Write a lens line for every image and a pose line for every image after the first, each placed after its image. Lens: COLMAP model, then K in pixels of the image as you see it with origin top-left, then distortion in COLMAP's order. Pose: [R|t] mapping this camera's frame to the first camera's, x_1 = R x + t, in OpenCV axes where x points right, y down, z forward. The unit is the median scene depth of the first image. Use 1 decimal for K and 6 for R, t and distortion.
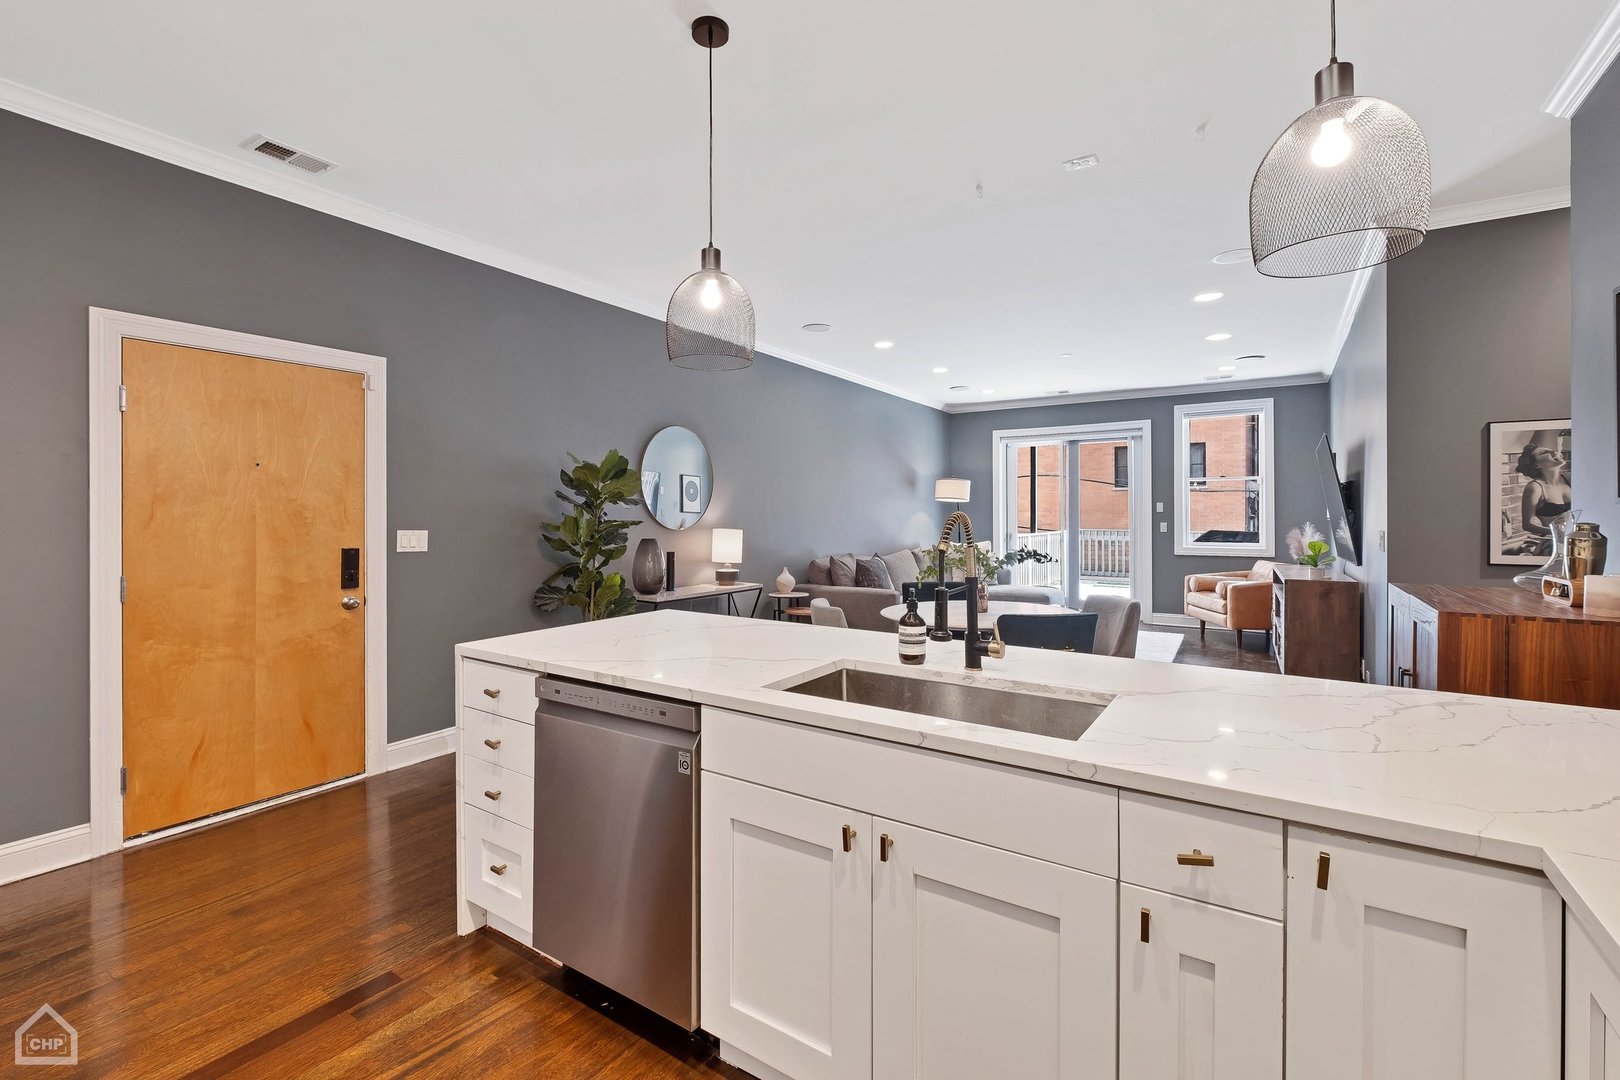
lens RADIAL K [[713.1, 0, 800.9], [0, 713.1, 514.1], [0, 0, 1]] dist [0.001429, -0.000013]
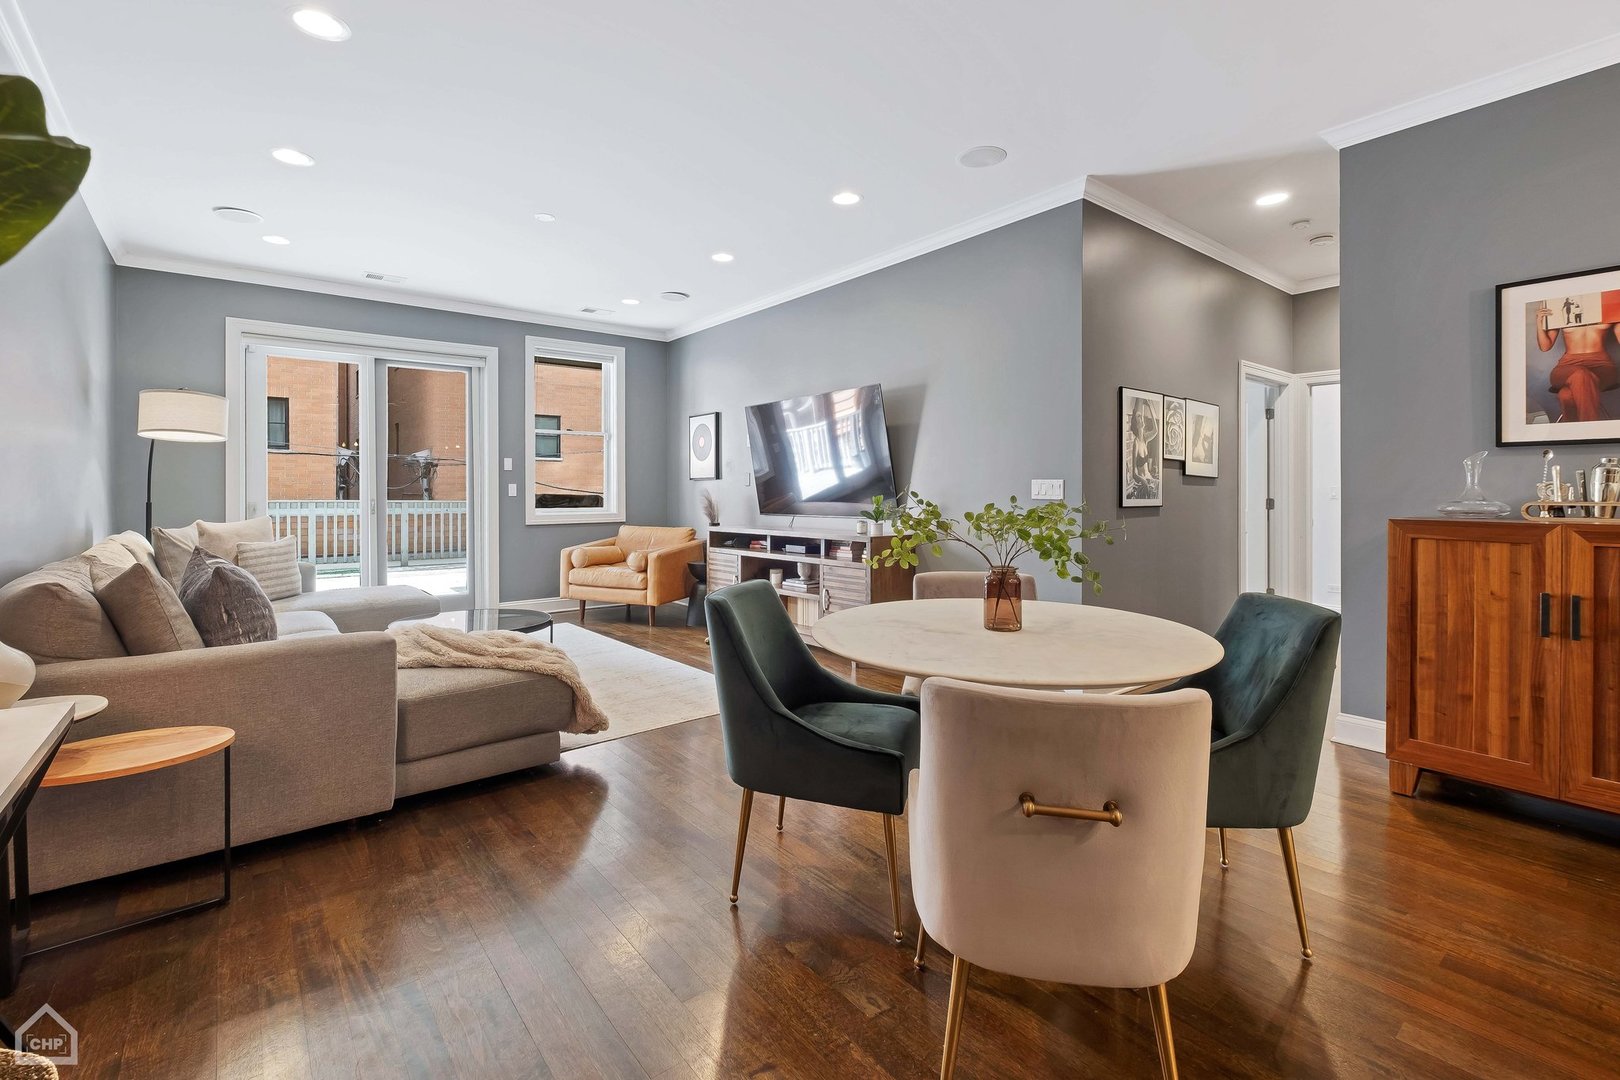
lens RADIAL K [[723.5, 0, 799.9], [0, 723.5, 487.5], [0, 0, 1]] dist [0.000853, -0.000244]
pose [[0.315931, 0.005197, 0.948768, -0.149402], [-0.003226, 0.999985, -0.004403, 0.019720], [-0.948777, -0.001670, 0.315943, 0.496090]]
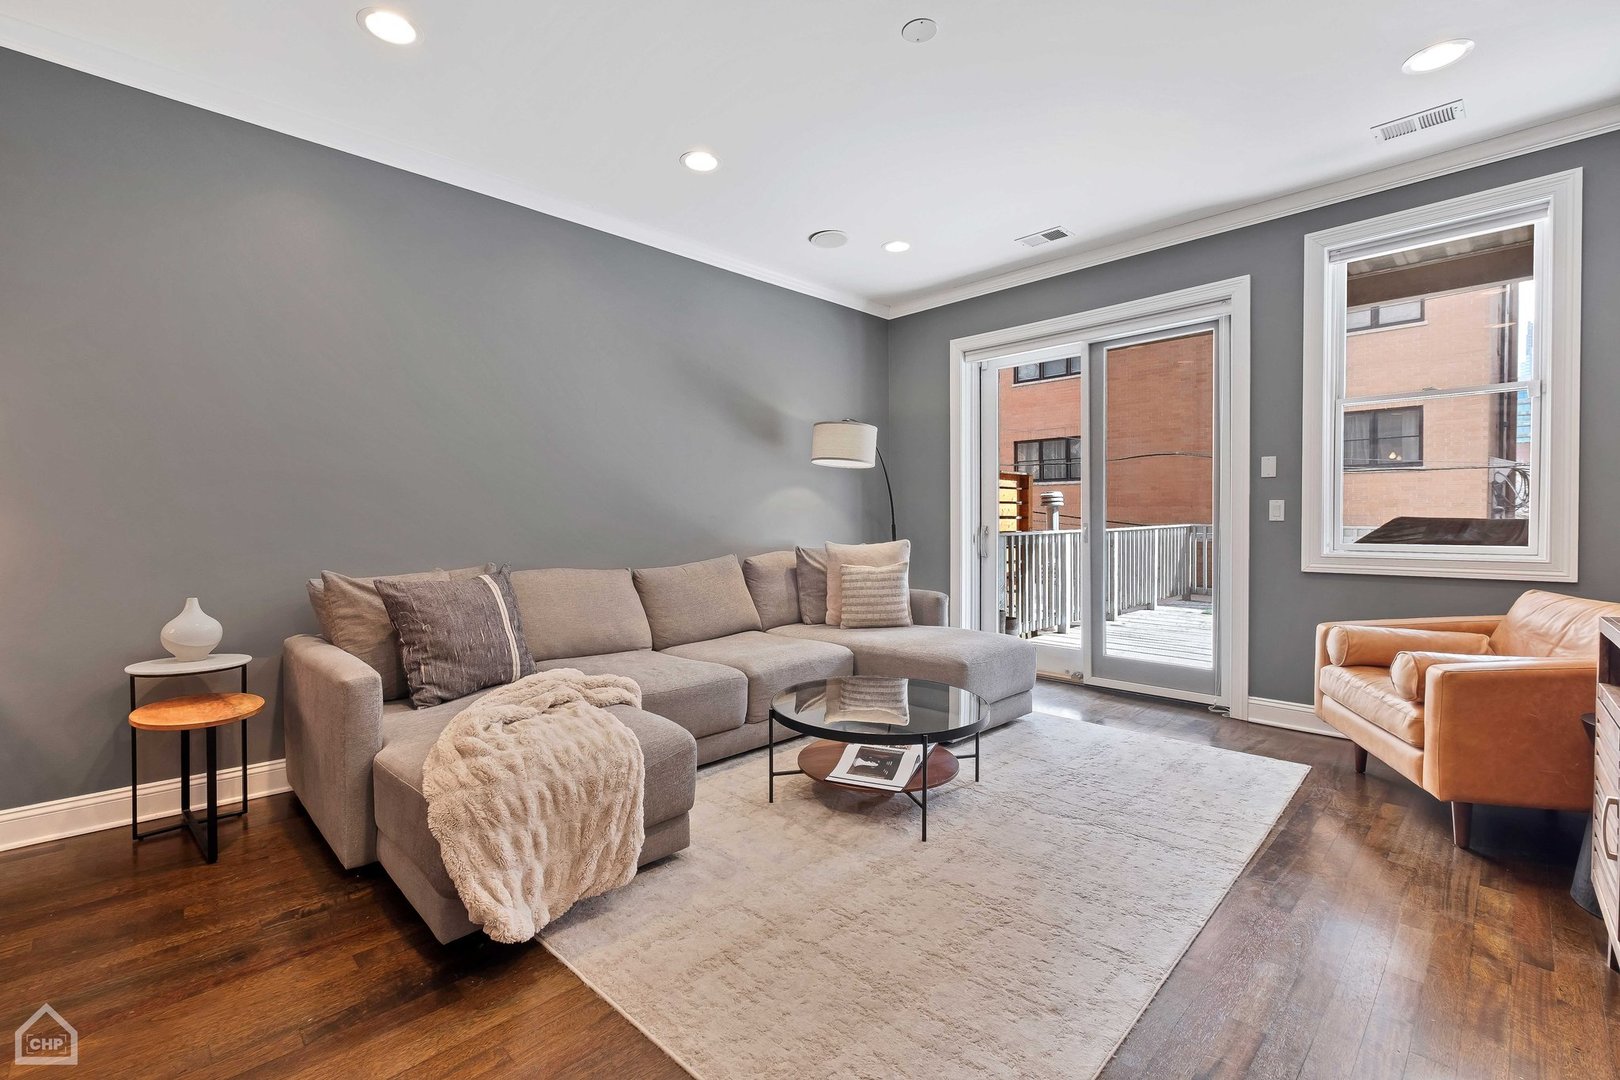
lens RADIAL K [[705.3, 0, 801.4], [0, 705.3, 531.3], [0, 0, 1]] dist [0.000135, -0.000809]
pose [[0.977101, 0.001478, -0.212773, 0.334790], [0.003564, 0.999722, 0.023315, 0.022080], [0.212748, -0.023540, 0.976824, 0.539235]]
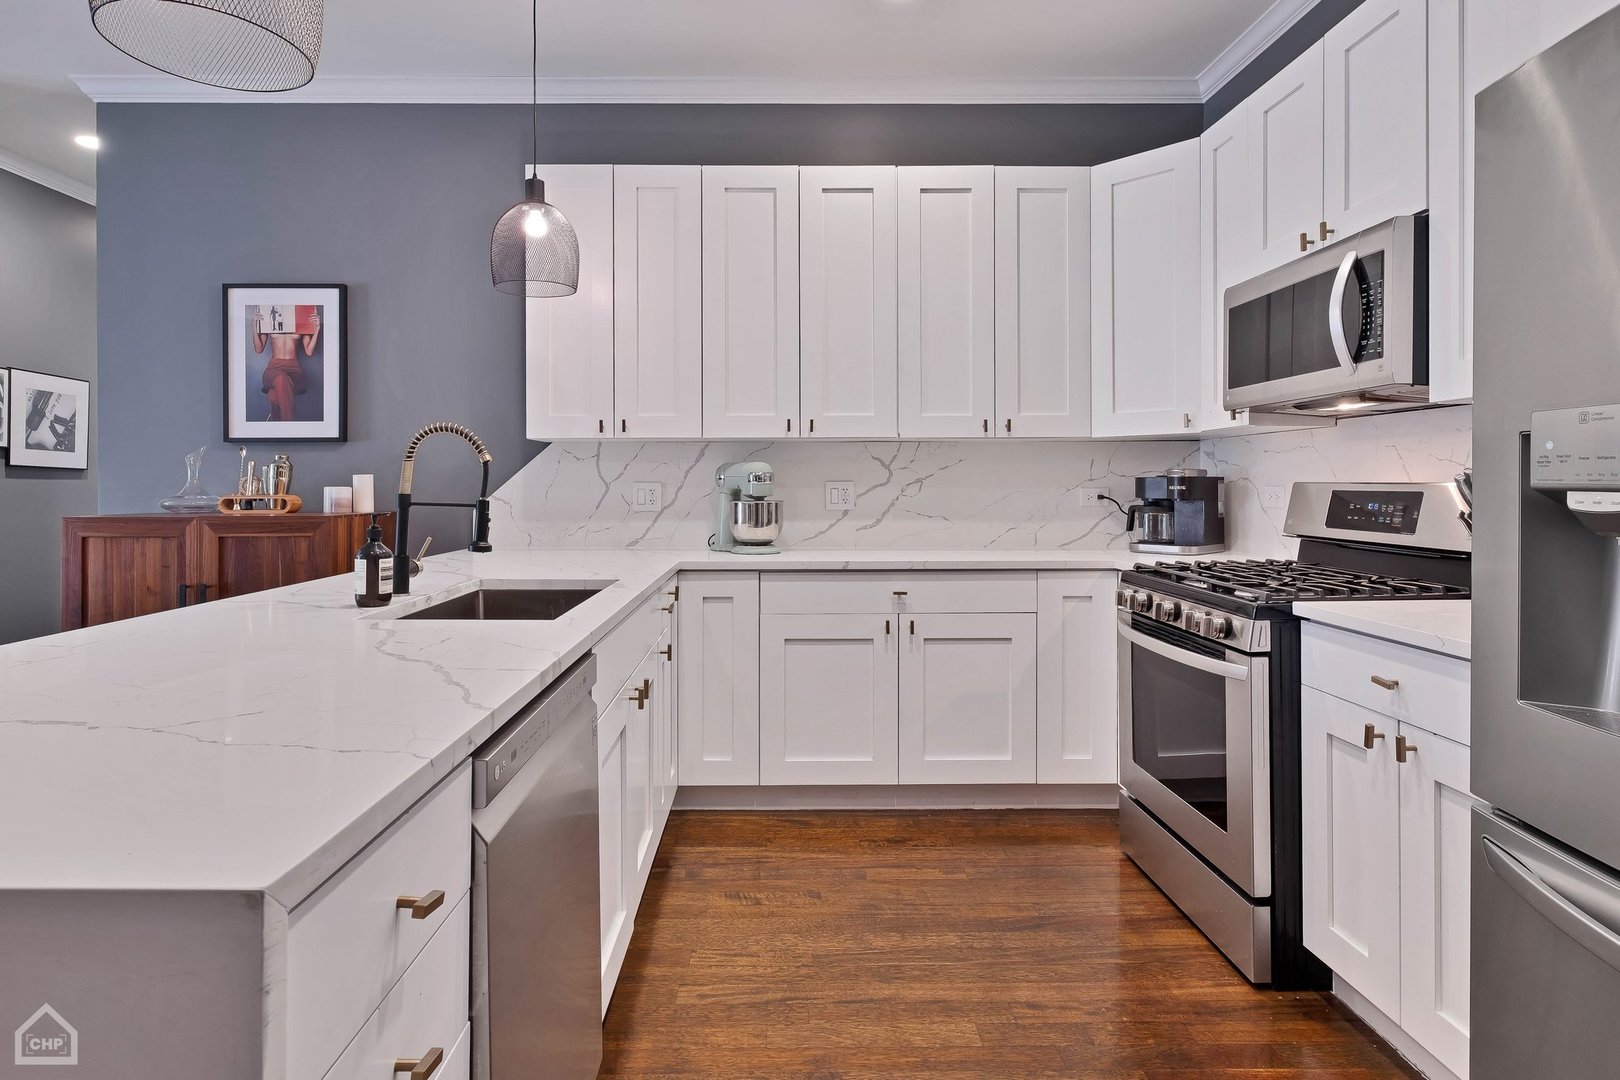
lens RADIAL K [[854.2, 0, 785.6], [0, 854.2, 484.3], [0, 0, 1]] dist [0.002229, 0.000532]
pose [[-0.566917, -0.000964, 0.823774, -0.219562], [0.004041, 0.999984, 0.003951, 0.017571], [-0.823765, 0.005569, -0.566904, 0.286381]]
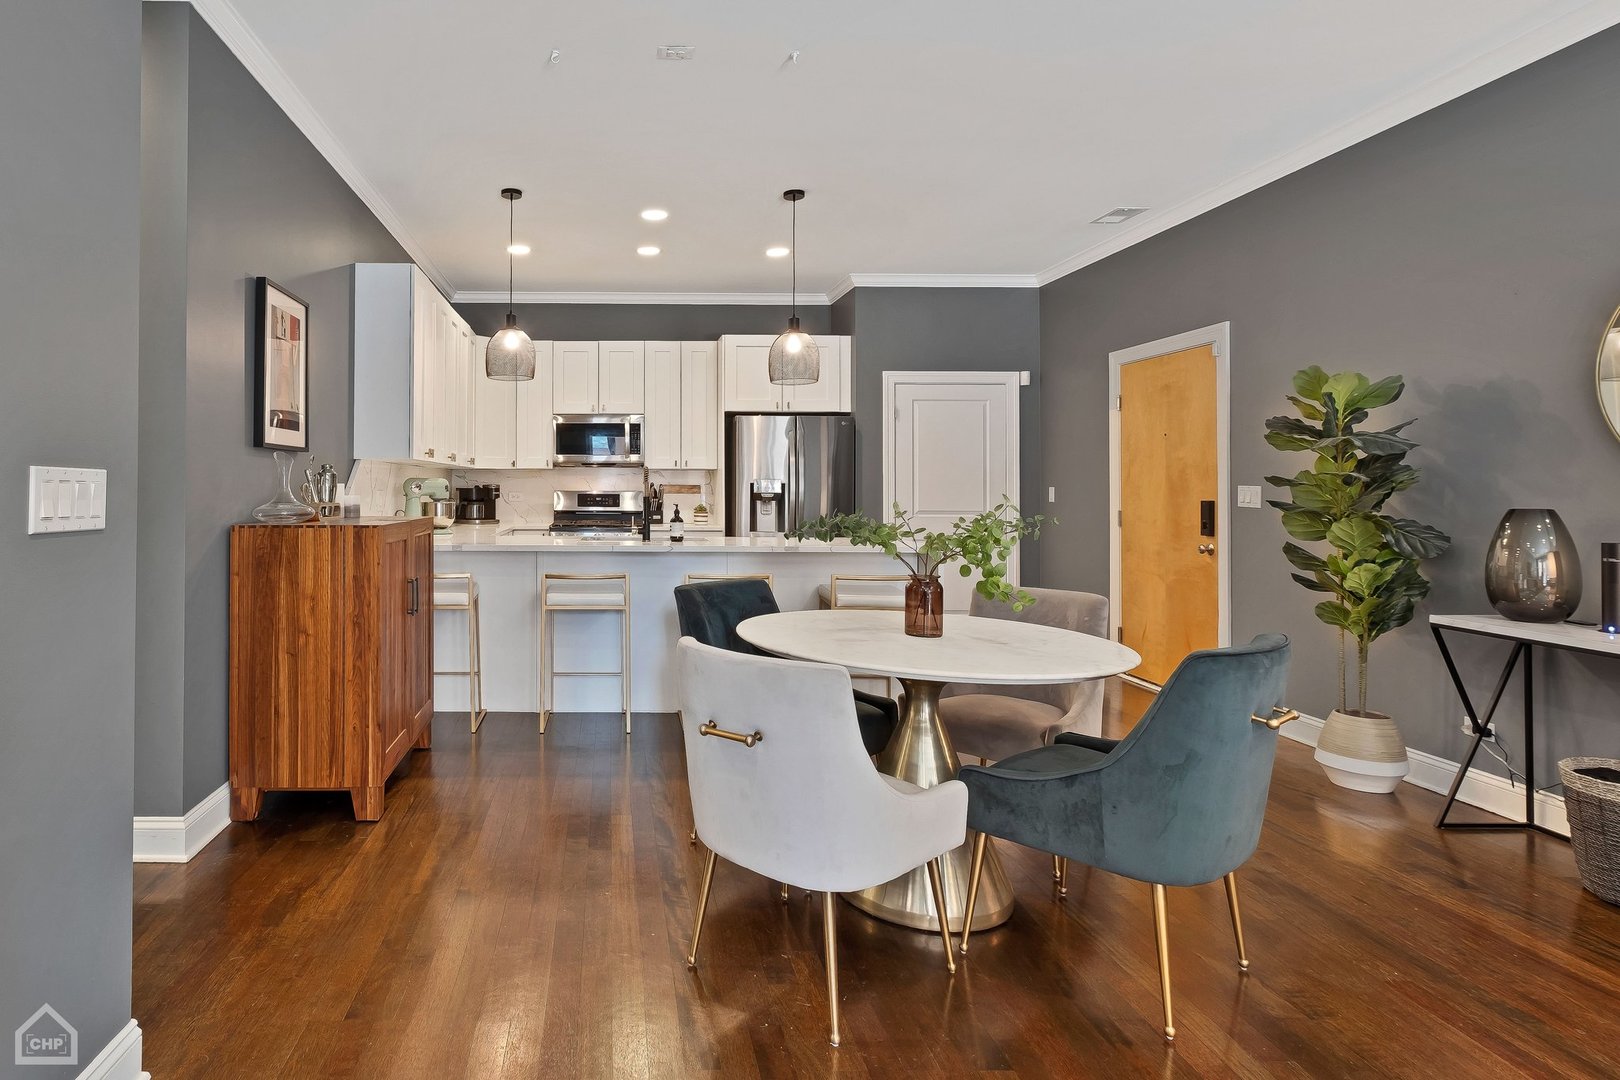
lens RADIAL K [[861.7, 0, 608.1], [0, 861.7, 482.4], [0, 0, 1]] dist [0.000332, 0.000195]
pose [[-0.834462, -0.007579, -0.551013, 0.405234], [-0.006084, 0.999971, -0.004541, 0.013994], [0.551031, -0.000436, -0.834484, 0.715304]]
